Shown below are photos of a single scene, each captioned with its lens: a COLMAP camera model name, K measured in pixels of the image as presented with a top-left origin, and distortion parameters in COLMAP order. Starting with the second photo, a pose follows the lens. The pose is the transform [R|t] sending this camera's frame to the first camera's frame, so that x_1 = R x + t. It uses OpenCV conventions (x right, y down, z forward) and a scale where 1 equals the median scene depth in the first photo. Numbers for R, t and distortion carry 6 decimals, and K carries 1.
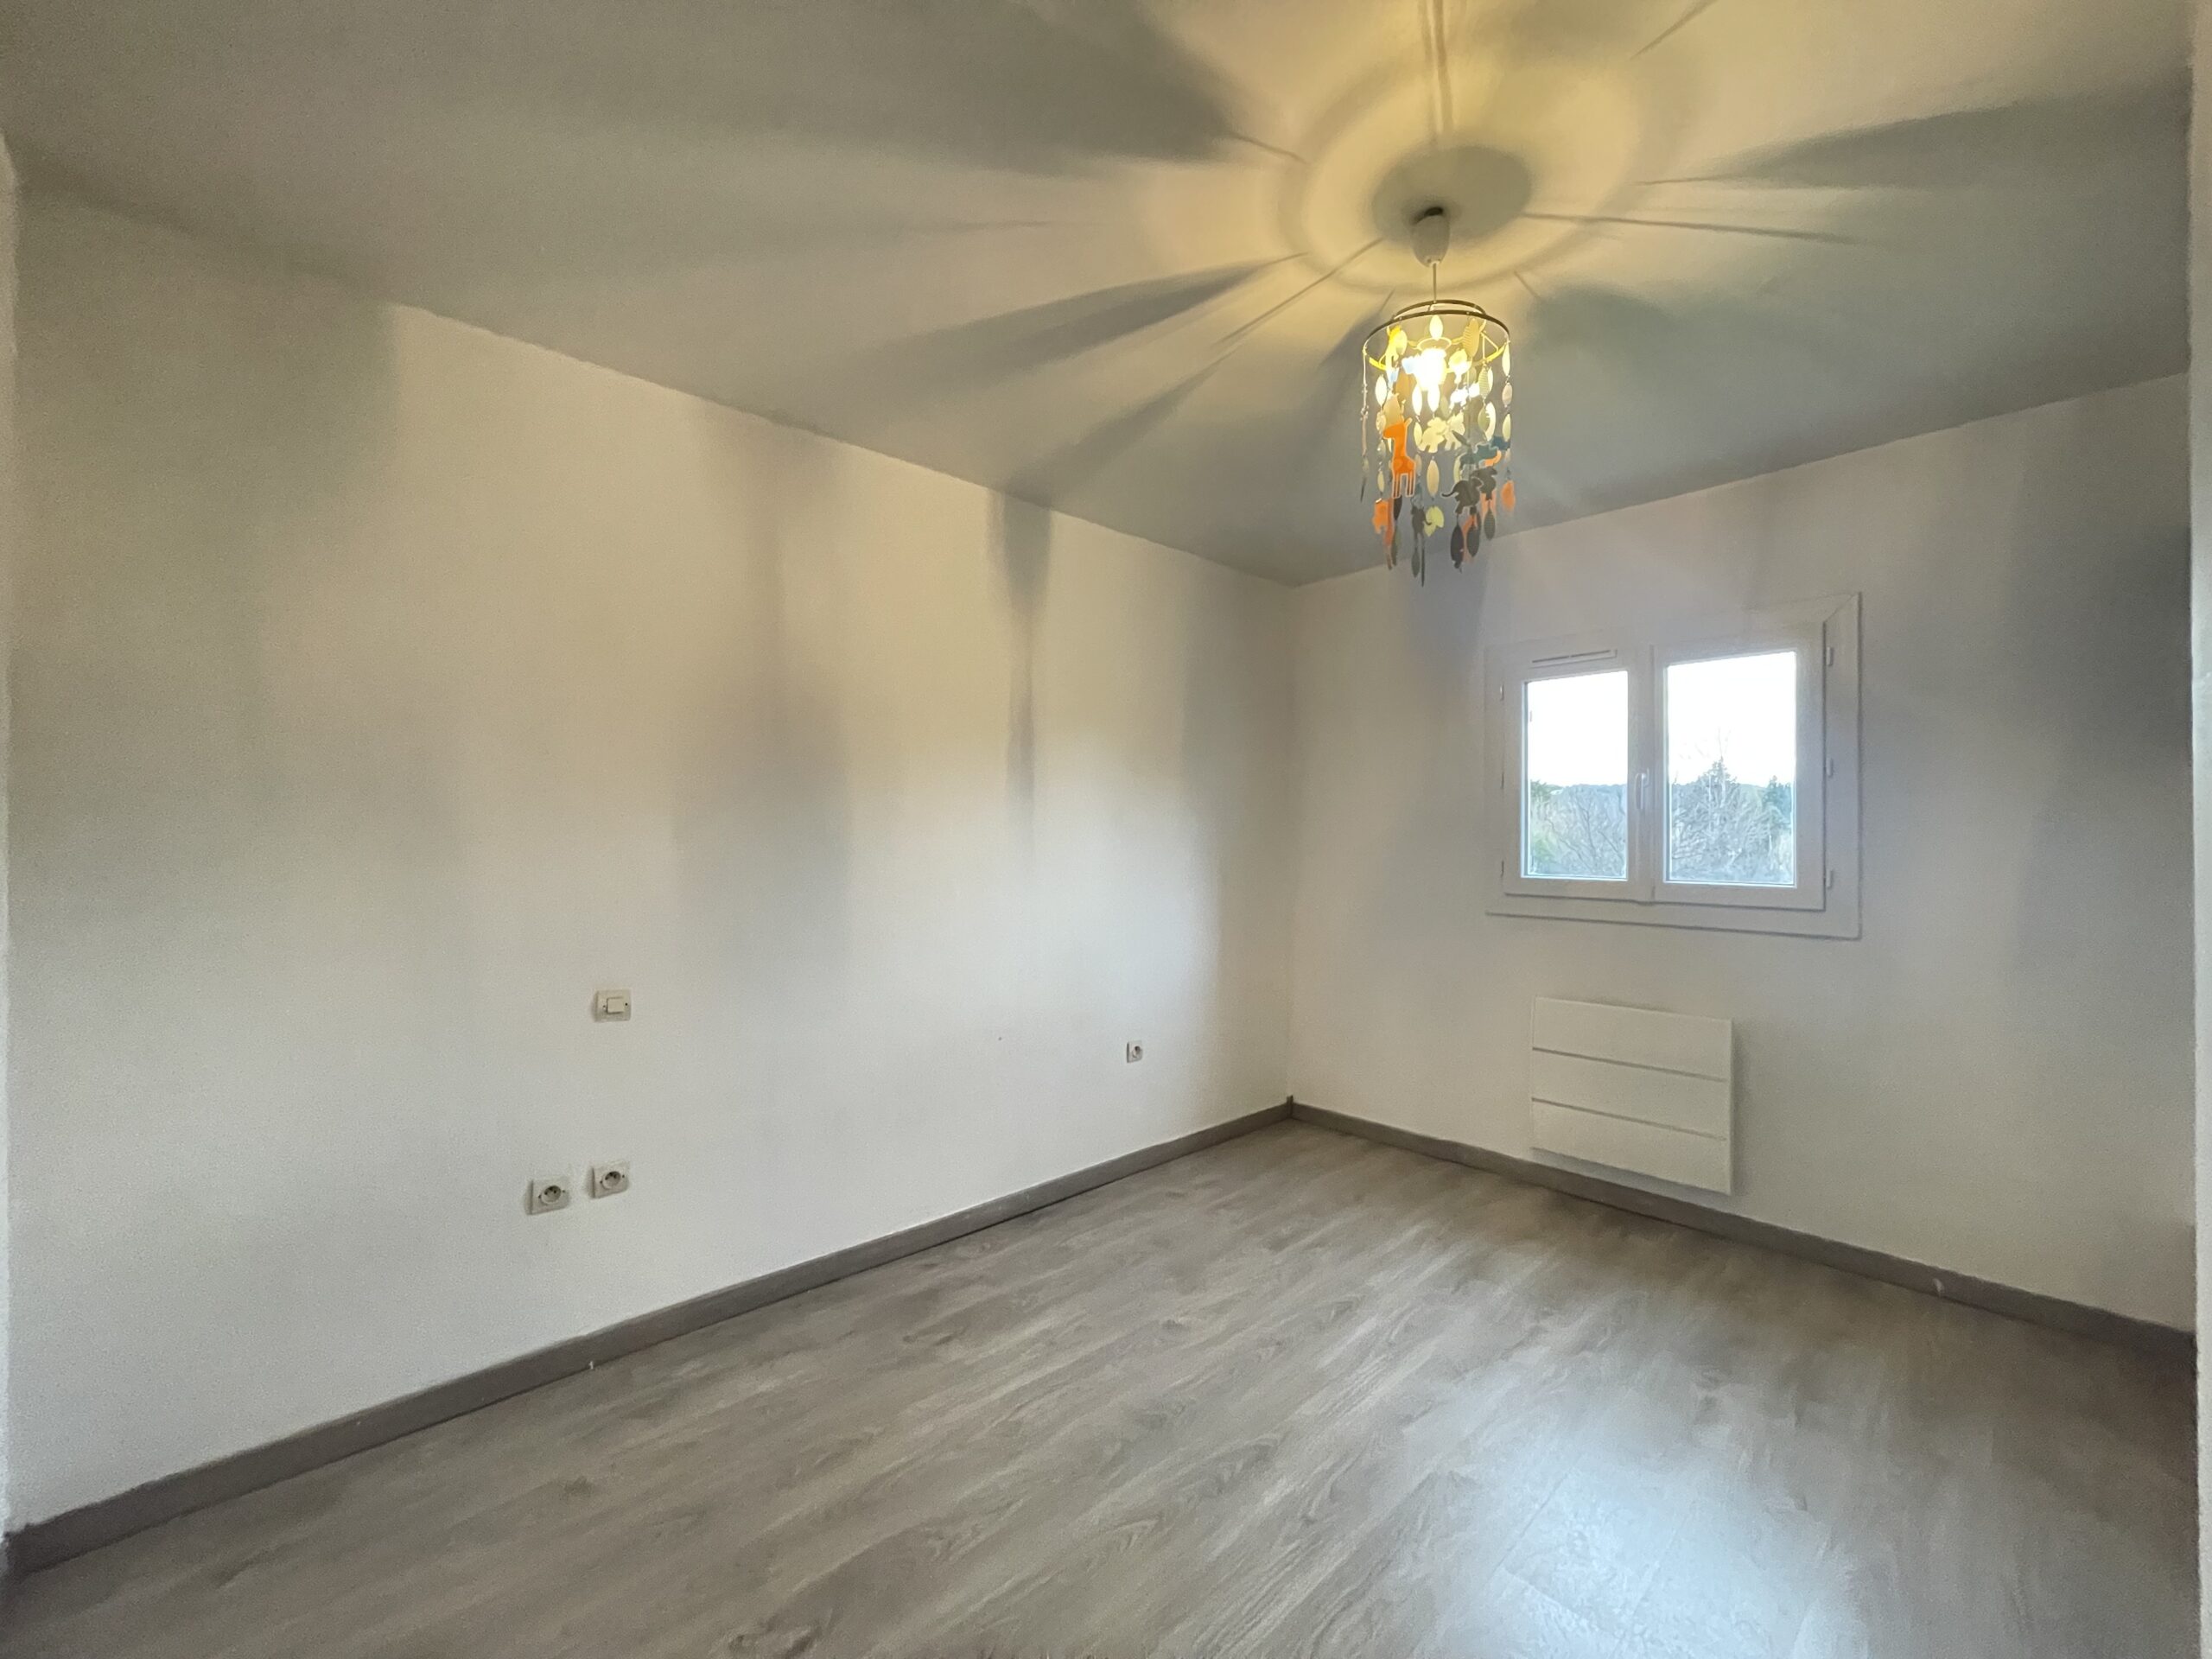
lens RADIAL K [[874.8, 0, 1106.0], [0, 874.8, 829.5], [0, 0, 1]] dist [-0.000678, -0.000039]
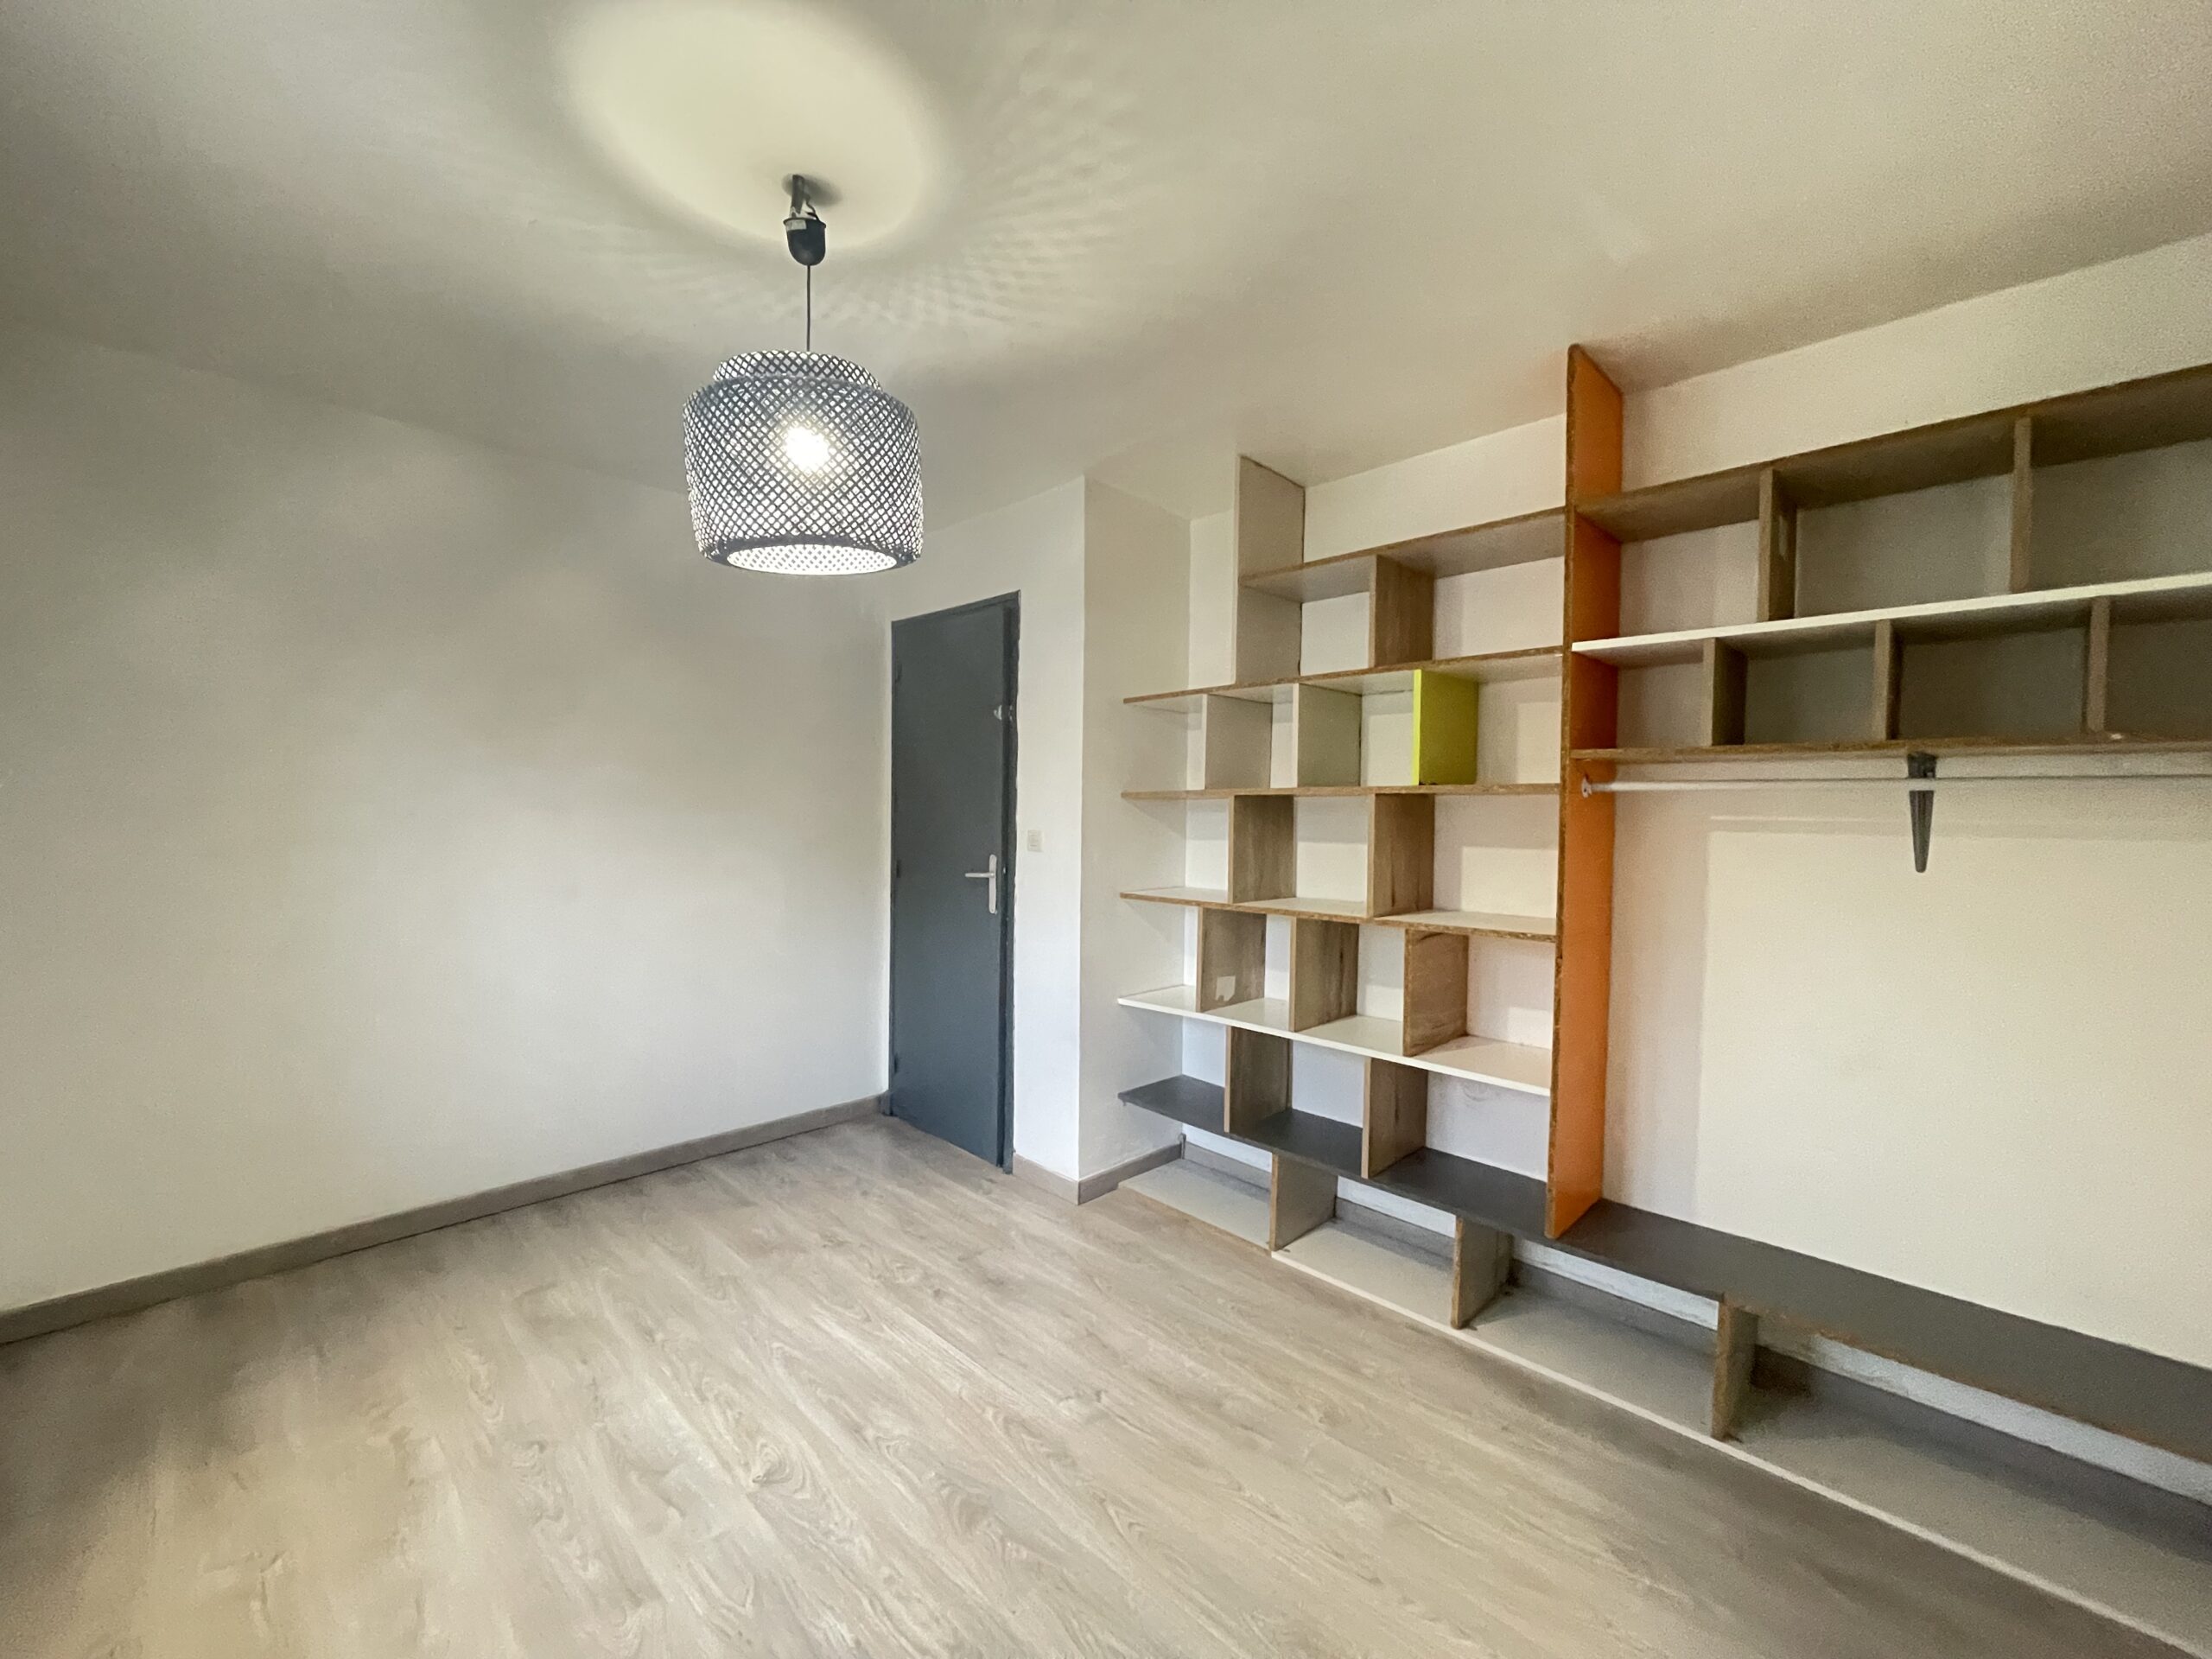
lens RADIAL K [[902.5, 0, 1112.7], [0, 902.5, 826.4], [0, 0, 1]] dist [0.001791, 0.000067]
pose [[-0.111513, -0.003909, 0.993755, -0.808168], [-0.009228, 0.999953, 0.002898, 0.059831], [-0.993720, -0.008848, -0.111543, 1.020000]]
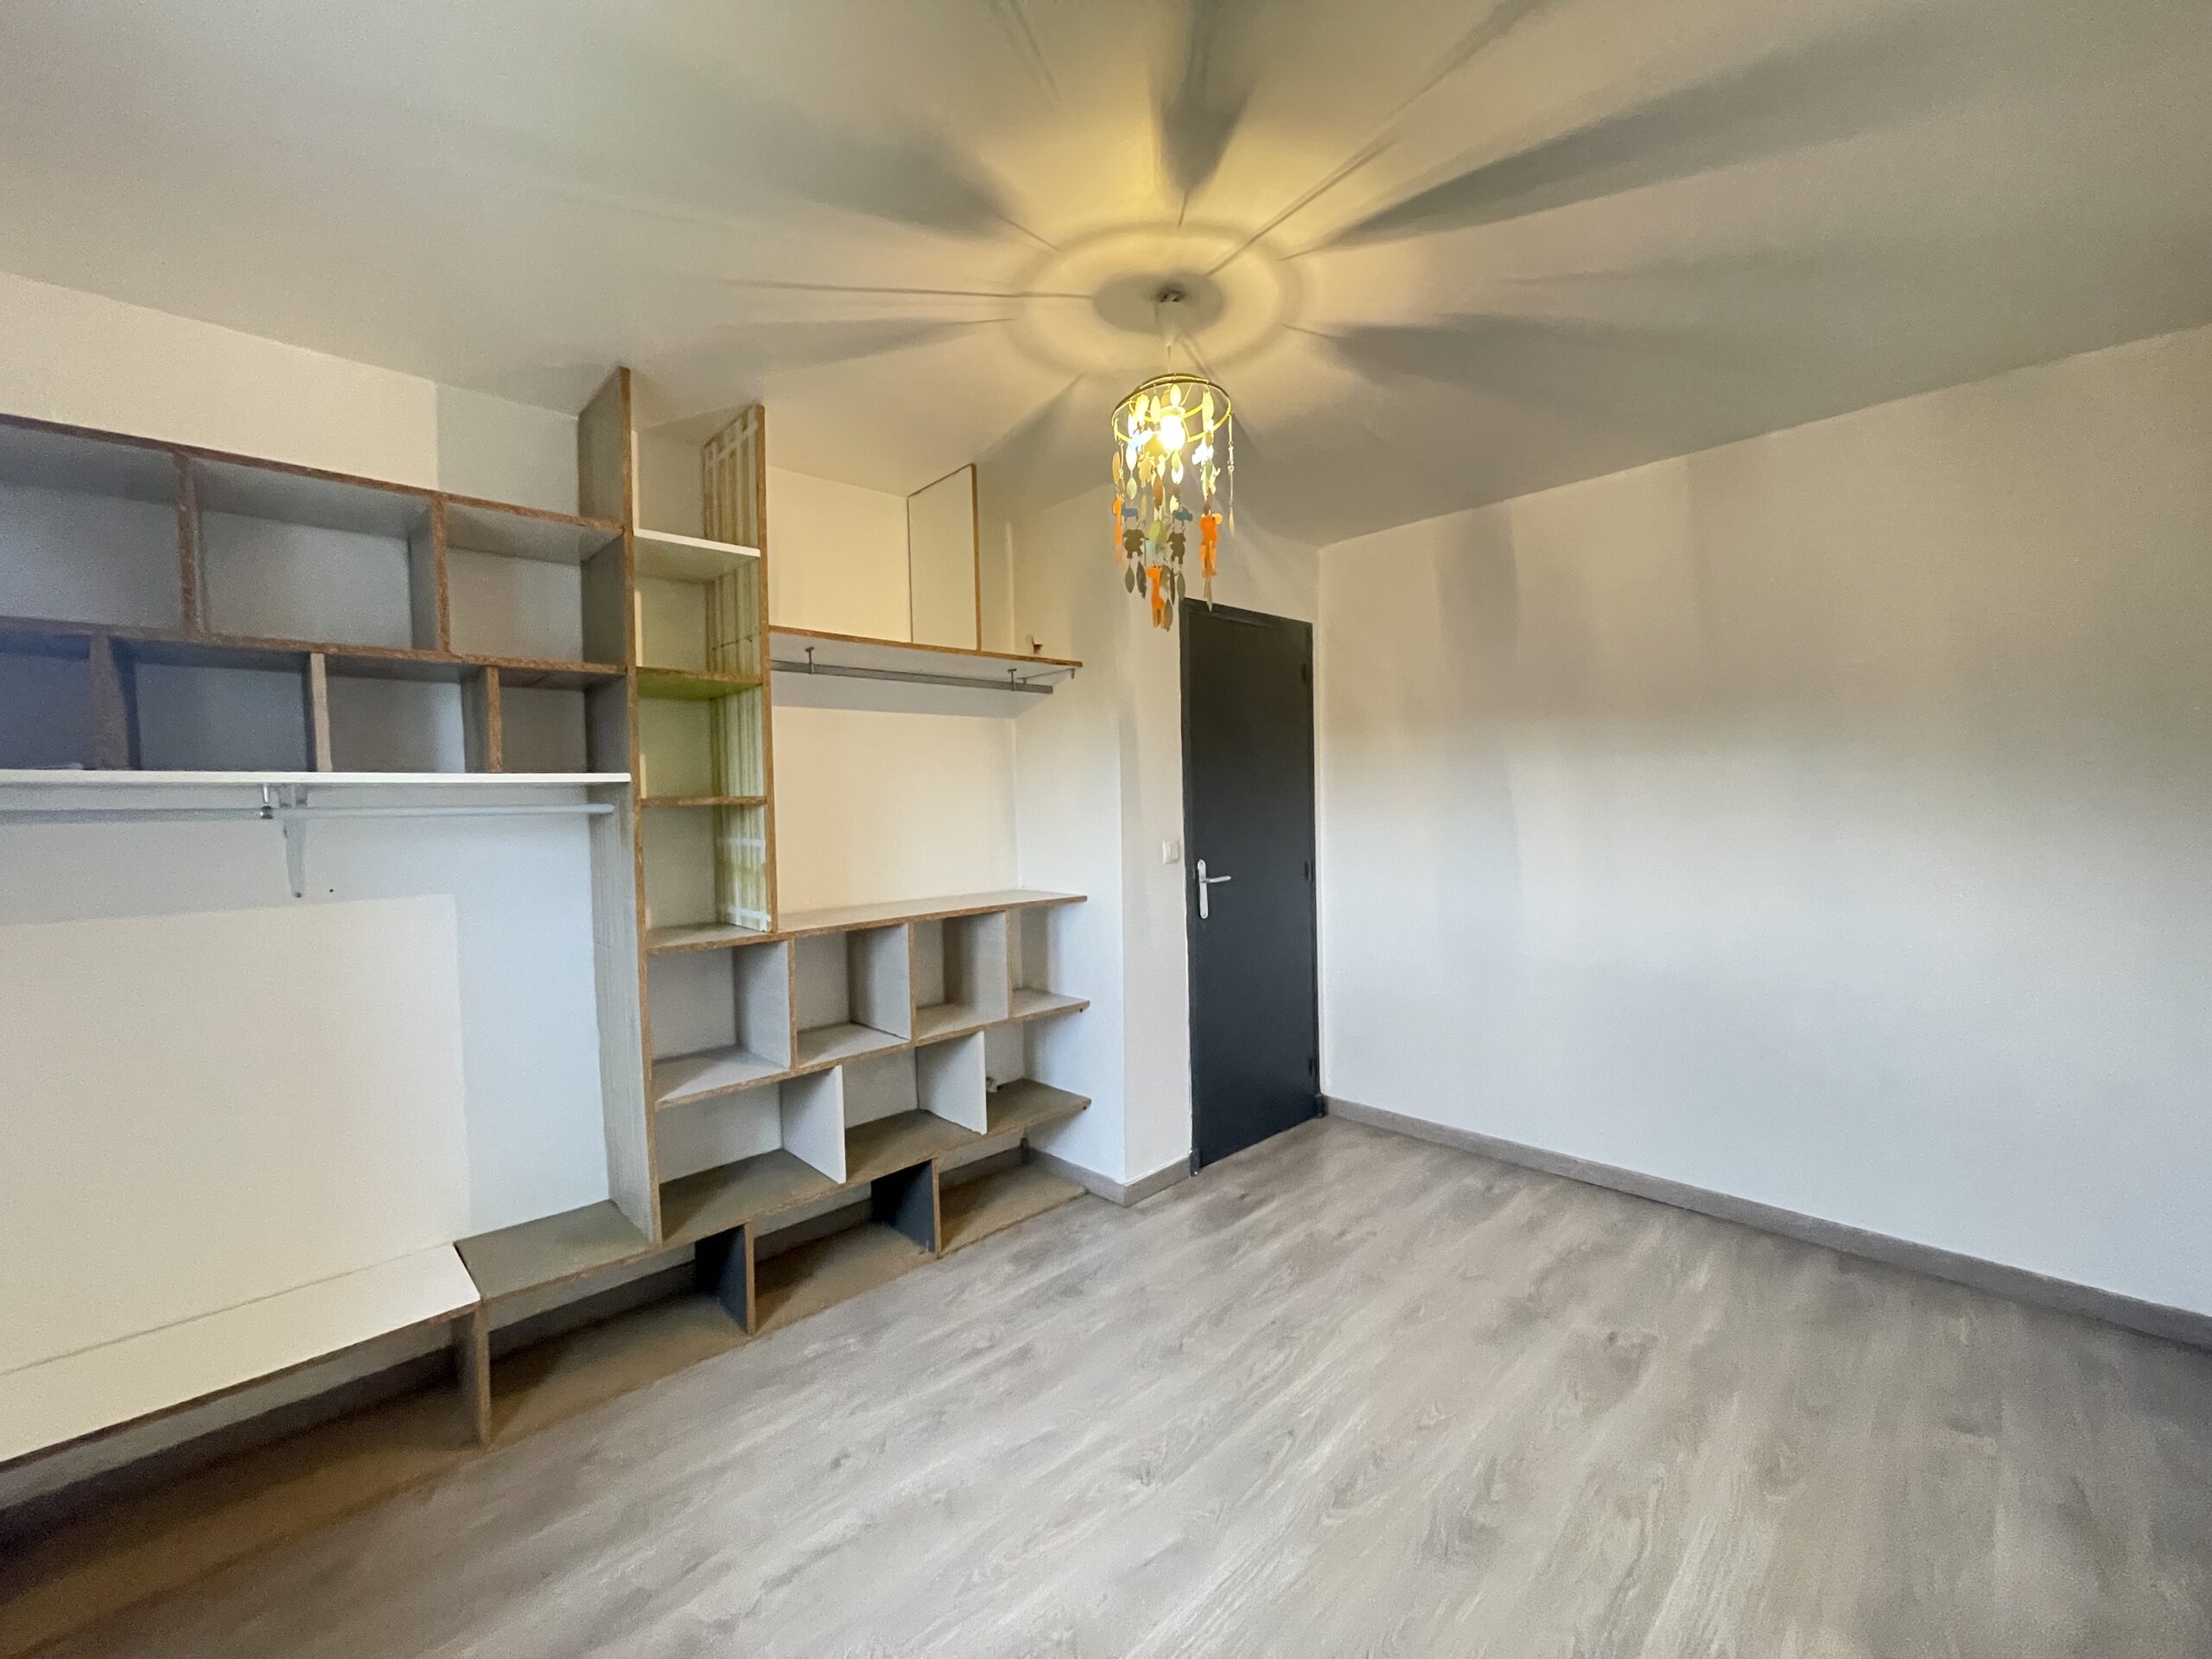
lens RADIAL K [[902.5, 0, 1112.7], [0, 902.5, 826.4], [0, 0, 1]] dist [0.001791, 0.000067]
pose [[-0.998937, 0.021974, -0.040533, 0.445131], [0.020212, 0.998854, 0.043376, -0.050506], [0.041440, 0.042511, -0.998236, 1.923040]]
